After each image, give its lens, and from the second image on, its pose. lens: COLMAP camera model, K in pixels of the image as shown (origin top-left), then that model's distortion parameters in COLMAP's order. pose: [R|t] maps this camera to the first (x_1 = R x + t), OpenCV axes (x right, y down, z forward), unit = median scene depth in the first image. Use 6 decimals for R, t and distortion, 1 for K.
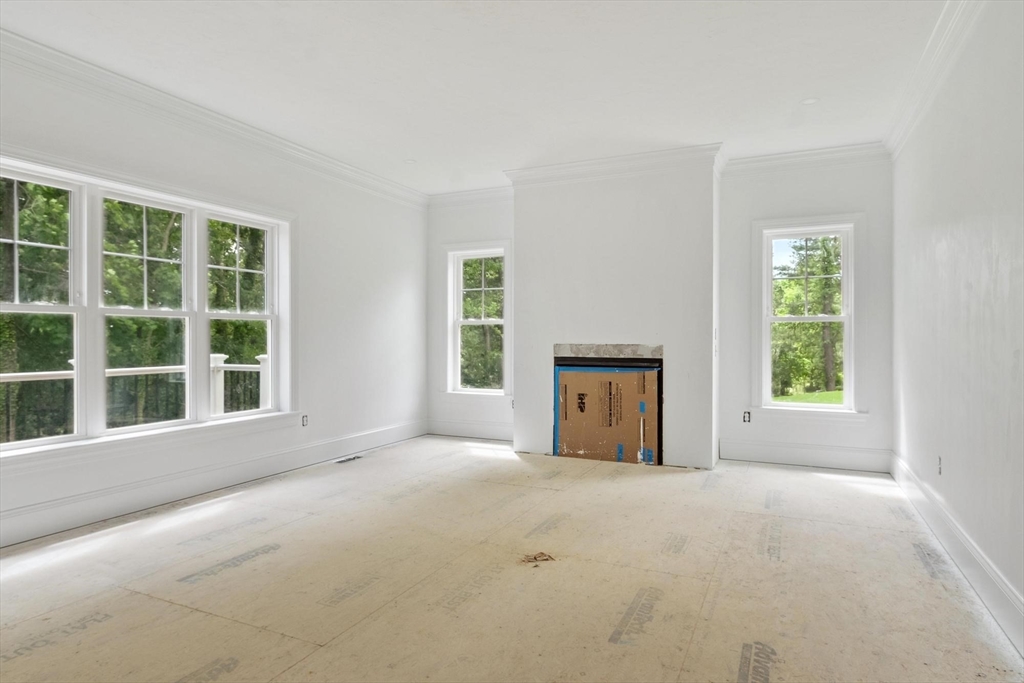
lens RADIAL K [[583.8, 0, 508.7], [0, 583.8, 338.5], [0, 0, 1]] dist [0.006202, -0.003910]
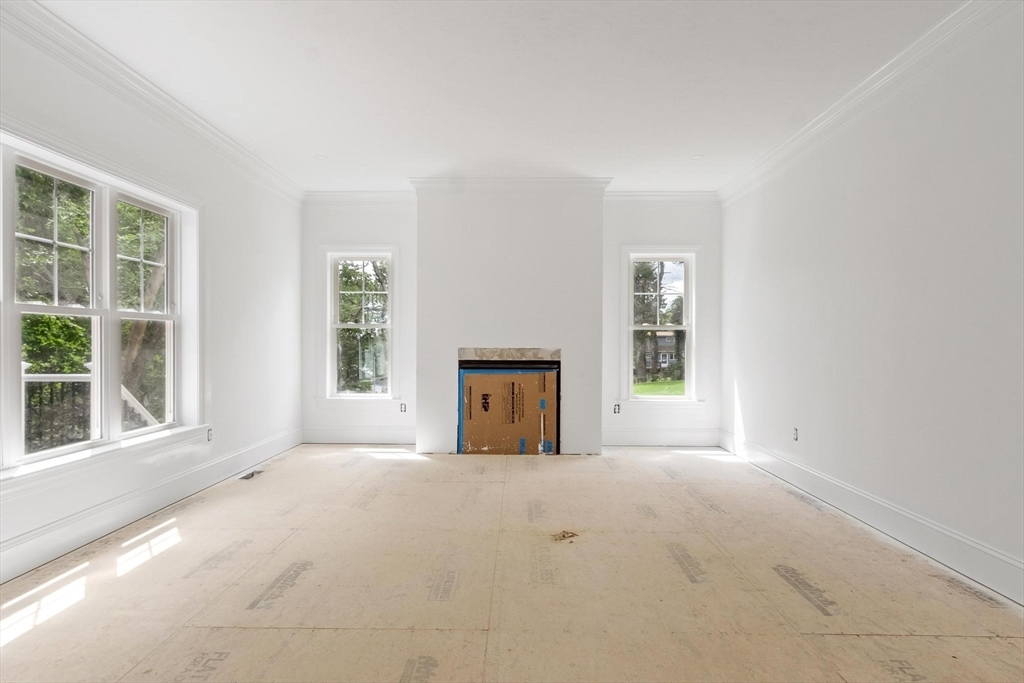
lens RADIAL K [[583.8, 0, 503.7], [0, 583.8, 342.4], [0, 0, 1]] dist [0.006202, -0.003910]
pose [[0.913253, 0.002563, 0.407384, -0.366609], [-0.001905, 0.999996, -0.002023, 0.001577], [-0.407388, 0.001071, 0.913255, 0.007457]]
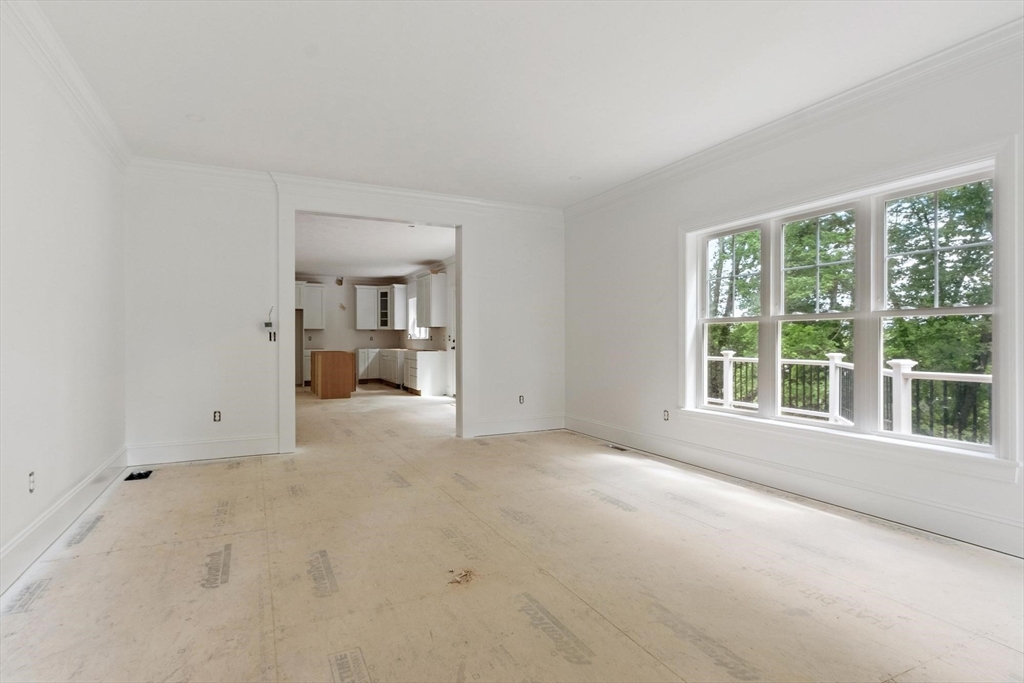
lens RADIAL K [[534.5, 0, 505.5], [0, 534.5, 342.3], [0, 0, 1]] dist [0.005268, -0.000440]
pose [[-0.627278, 0.004179, -0.778784, 0.468812], [-0.001010, 0.999980, 0.006179, -0.000328], [0.778795, 0.004663, -0.627262, 1.111553]]
